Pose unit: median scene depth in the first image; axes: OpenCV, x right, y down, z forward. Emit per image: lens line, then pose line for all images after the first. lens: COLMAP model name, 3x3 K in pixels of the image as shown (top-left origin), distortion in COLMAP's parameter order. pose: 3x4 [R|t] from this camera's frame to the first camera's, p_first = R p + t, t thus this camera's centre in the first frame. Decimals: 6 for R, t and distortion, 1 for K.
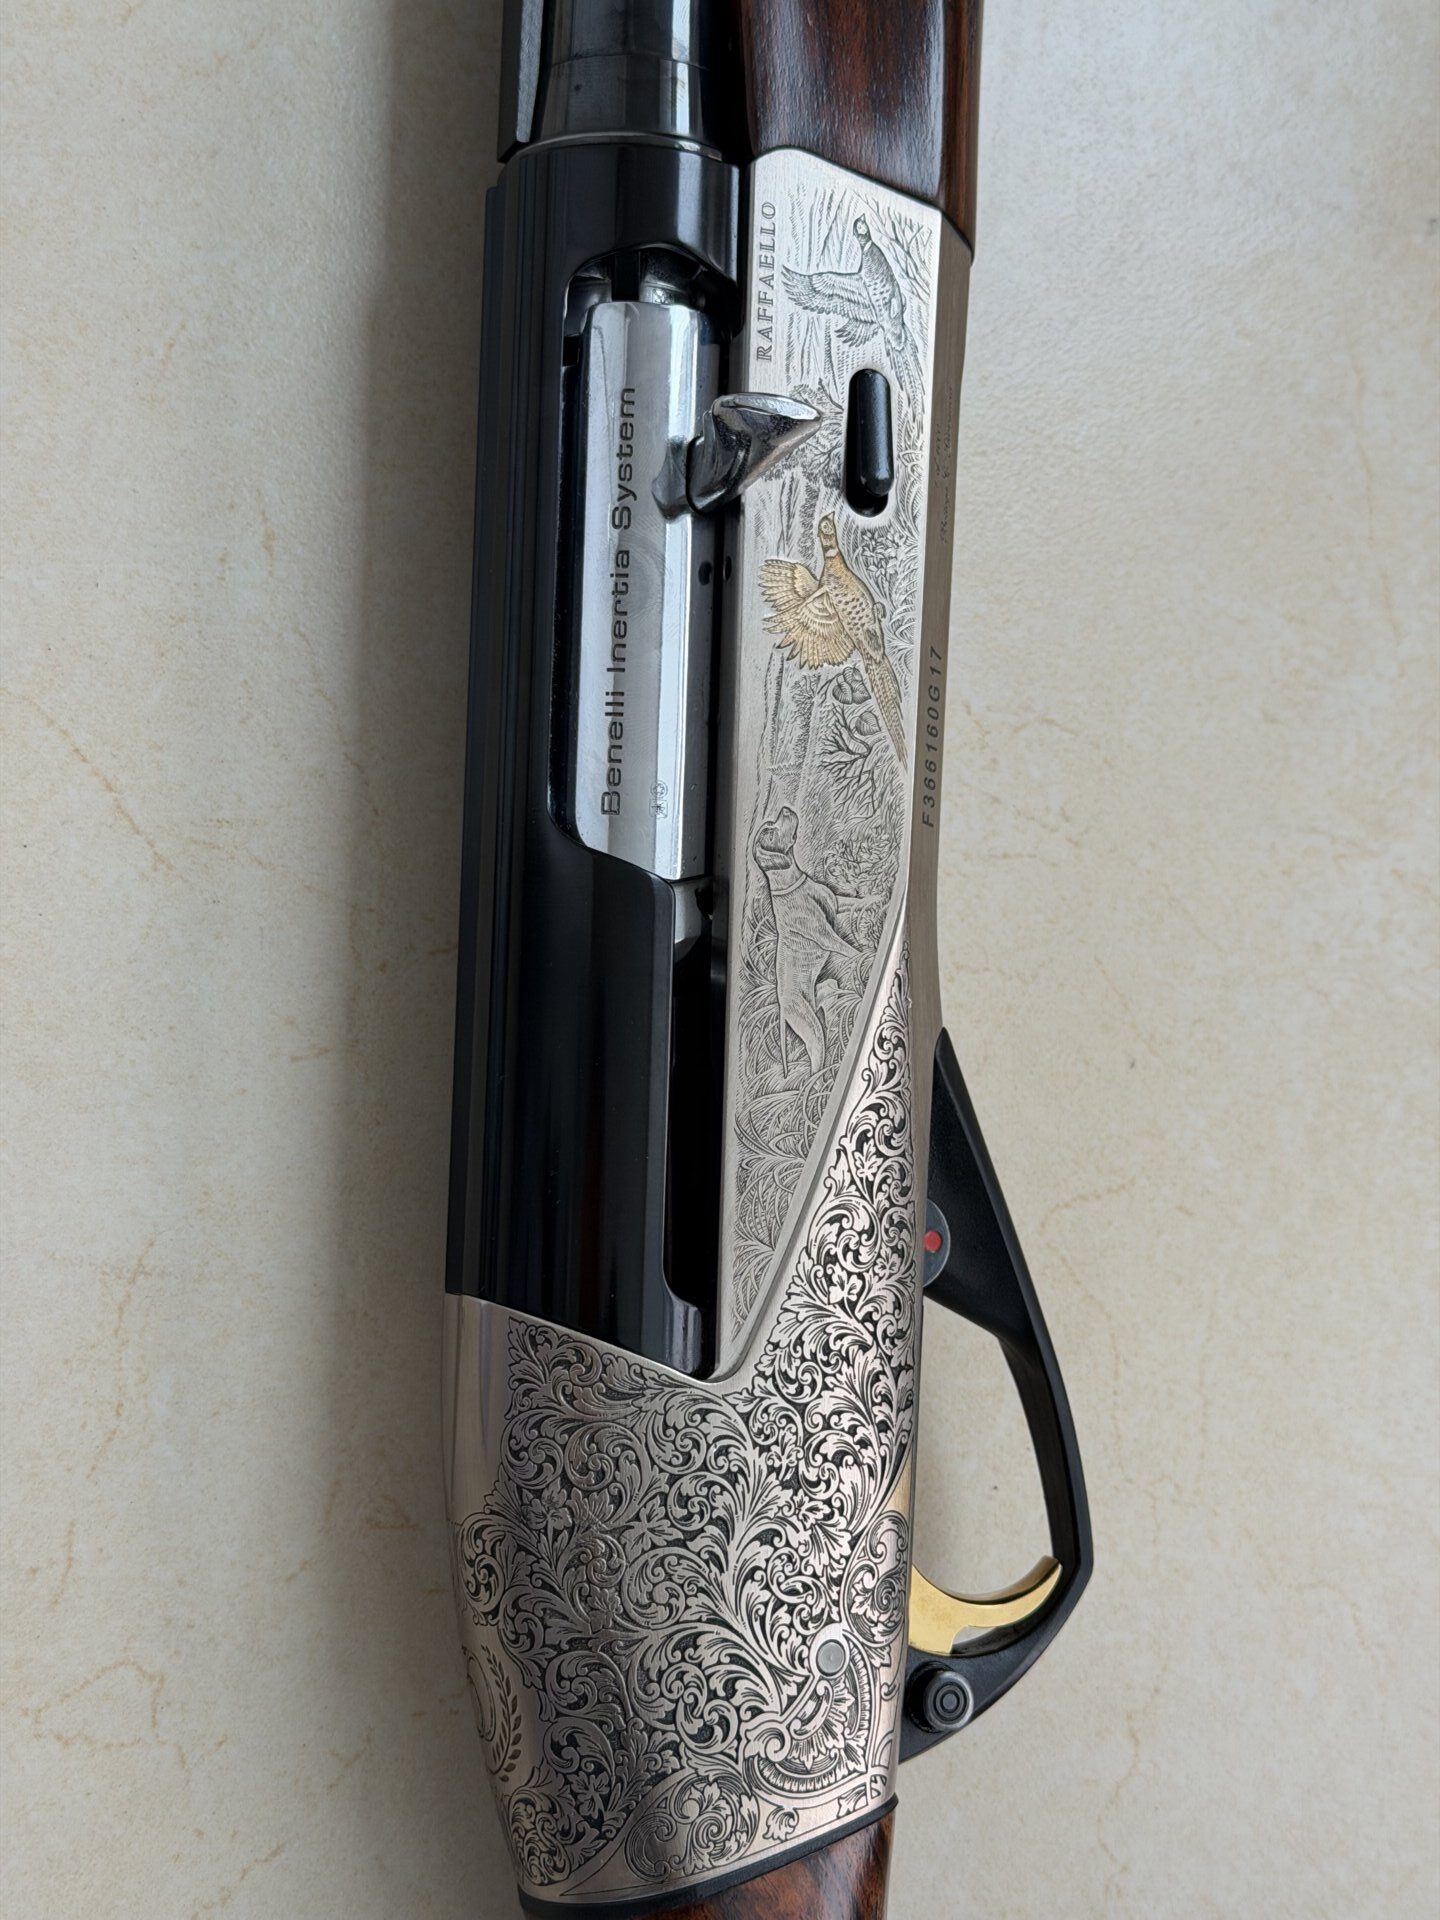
lens RADIAL K [[2766.8, 0, 720.0], [0, 2766.8, 960.0], [0, 0, 1]] dist [0.182437, -0.462553]
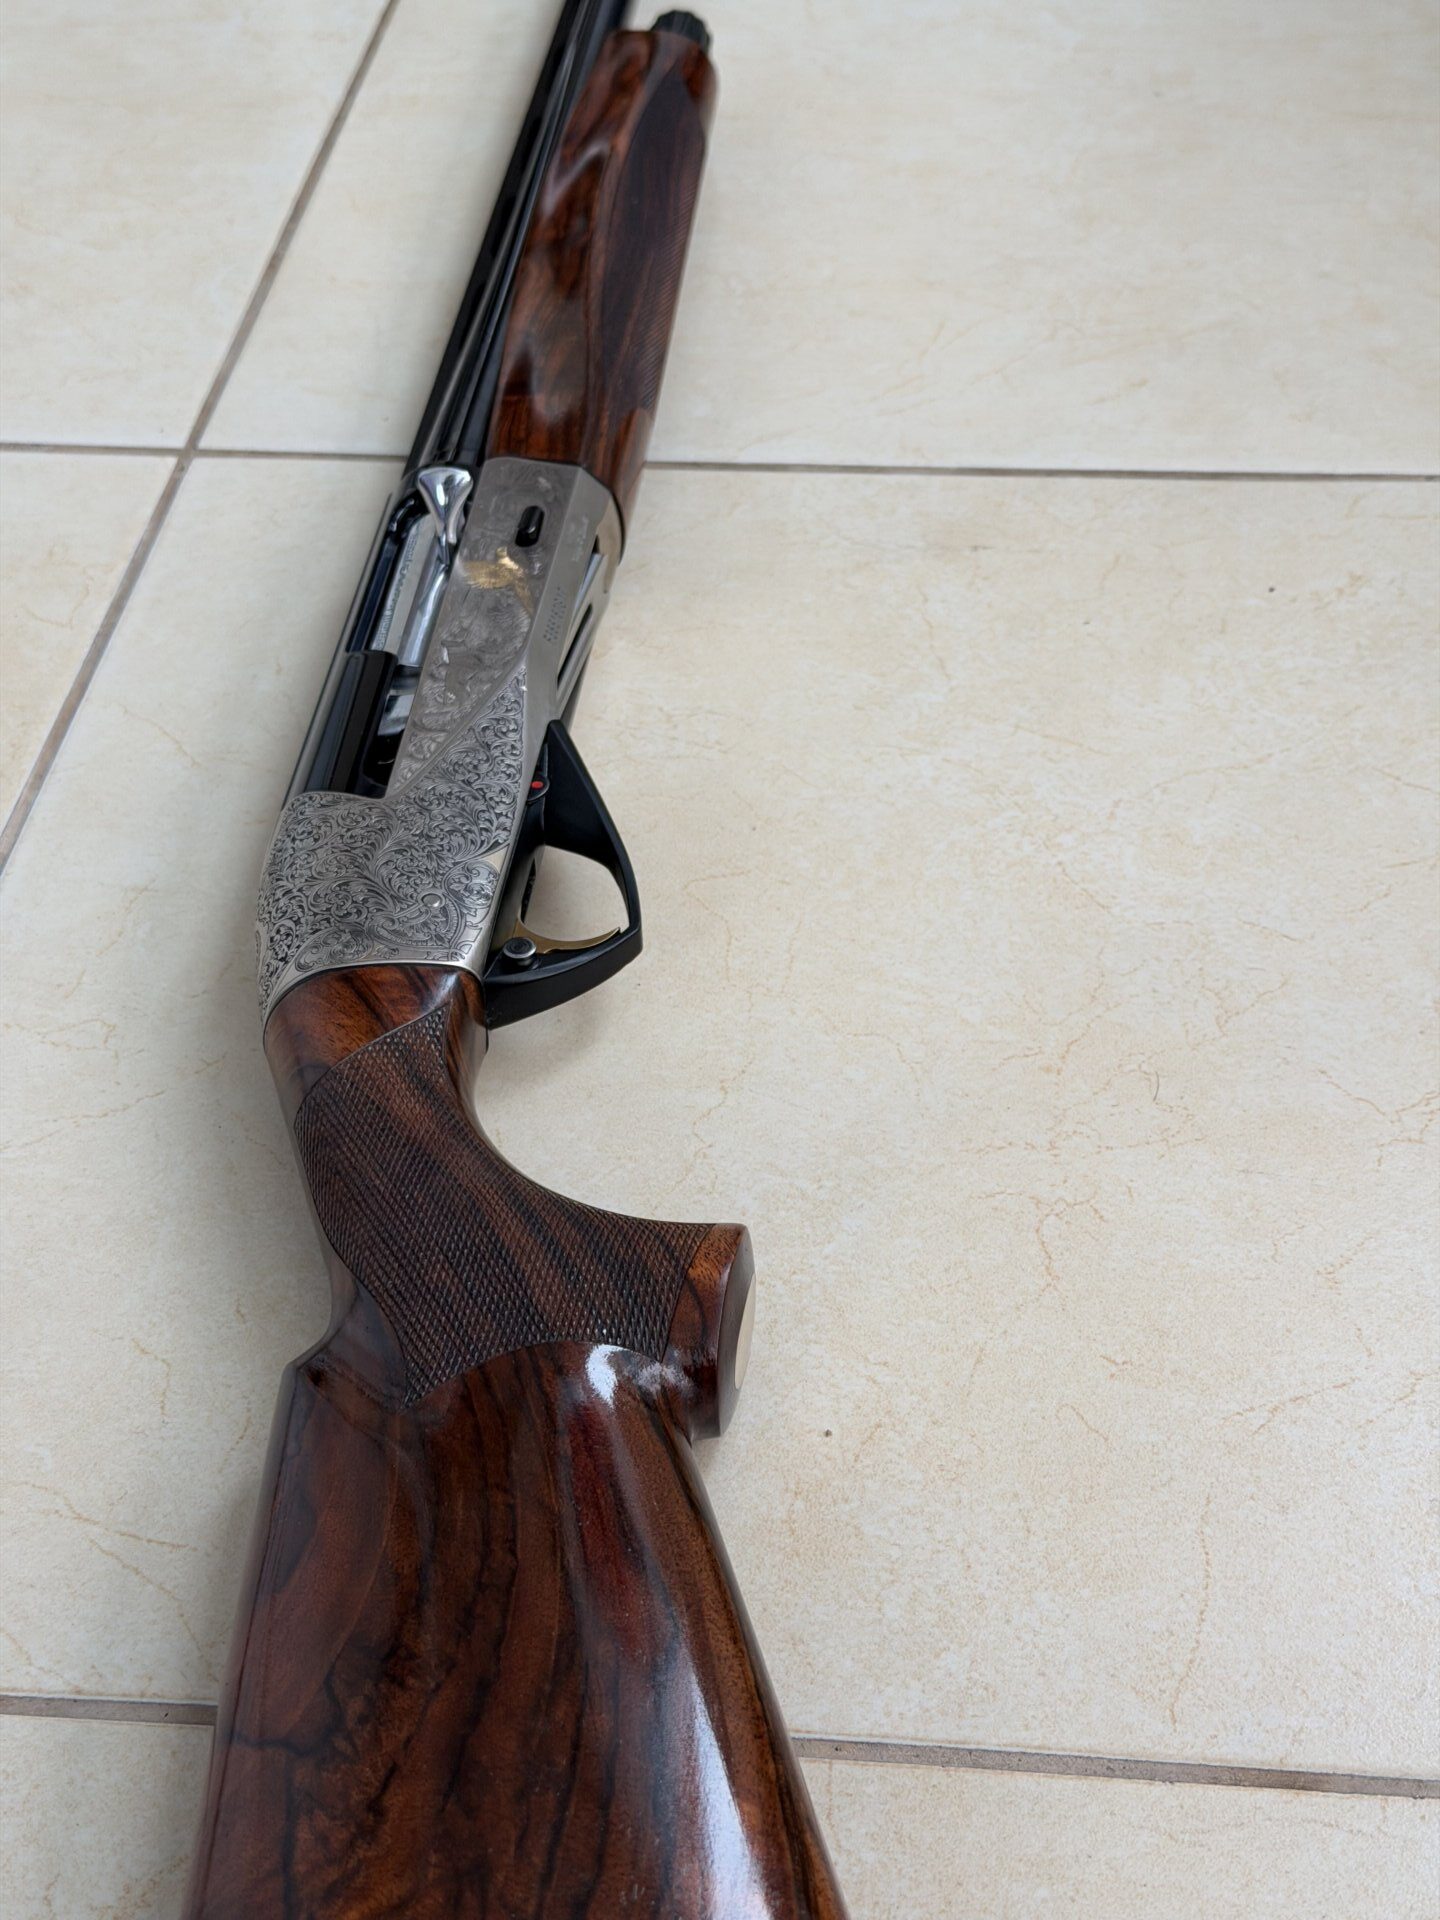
lens RADIAL K [[2719.9, 0, 709.5], [0, 2719.9, 956.6], [0, 0, 1]] dist [0.168144, -0.264860]
pose [[0.913497, -0.276485, -0.298462, 0.619474], [-0.018848, 0.704054, -0.709897, 1.314140], [0.406409, 0.654114, 0.637940, -0.006476]]
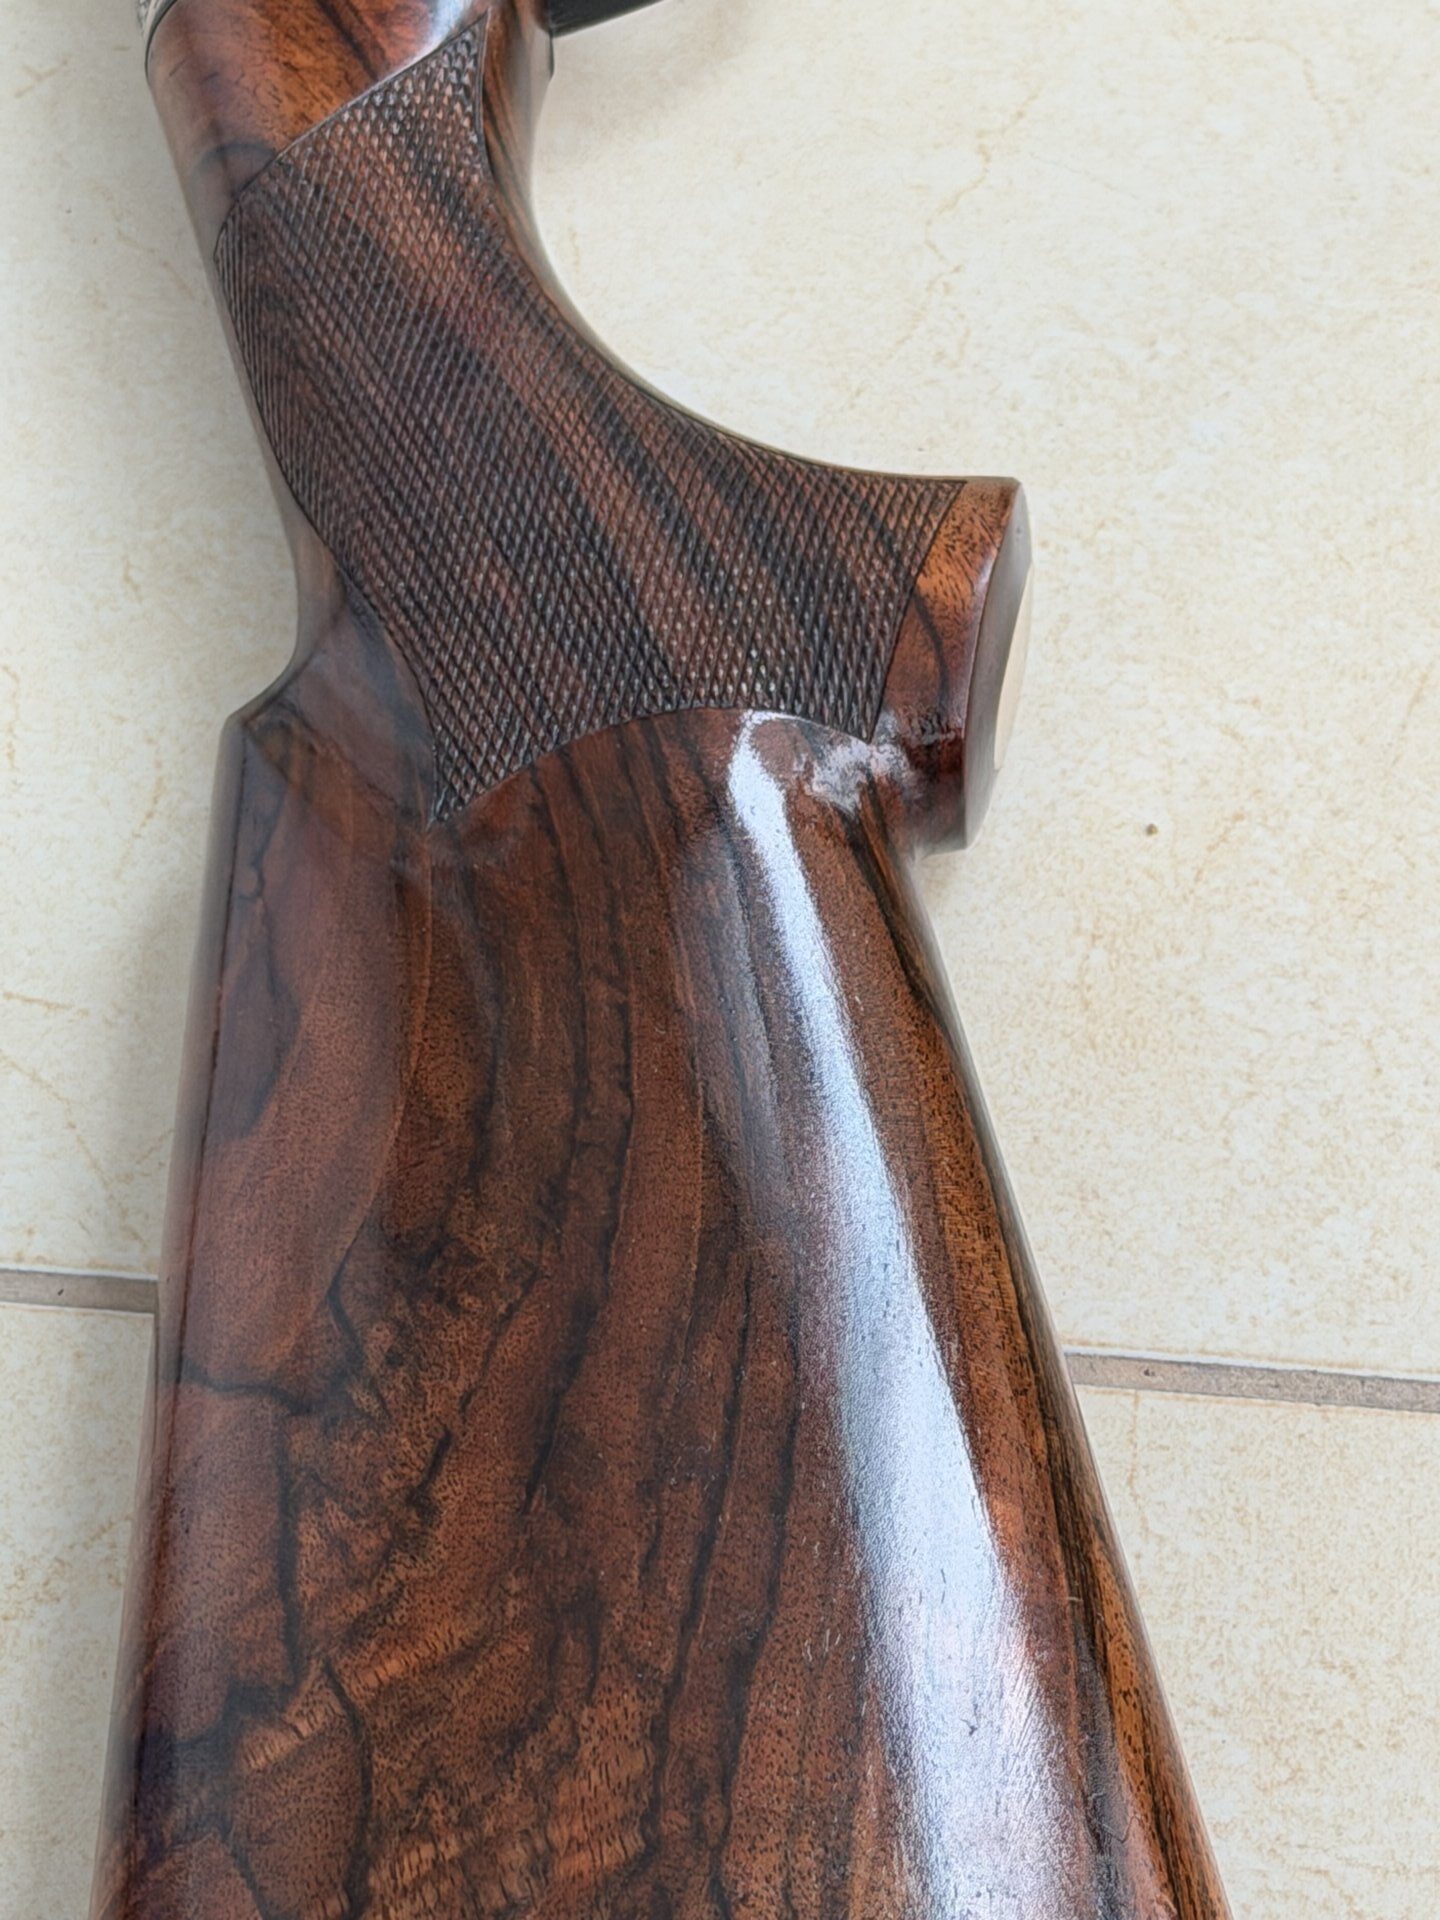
lens RADIAL K [[5913.7, 0, 870.6], [0, 5913.7, 1002.1], [0, 0, 1]] dist [0.096467, 1.972513]
pose [[0.913383, -0.153203, -0.377175, 0.765208], [-0.036581, 0.891853, -0.450843, 1.336733], [0.405455, 0.425590, 0.808999, -0.355290]]
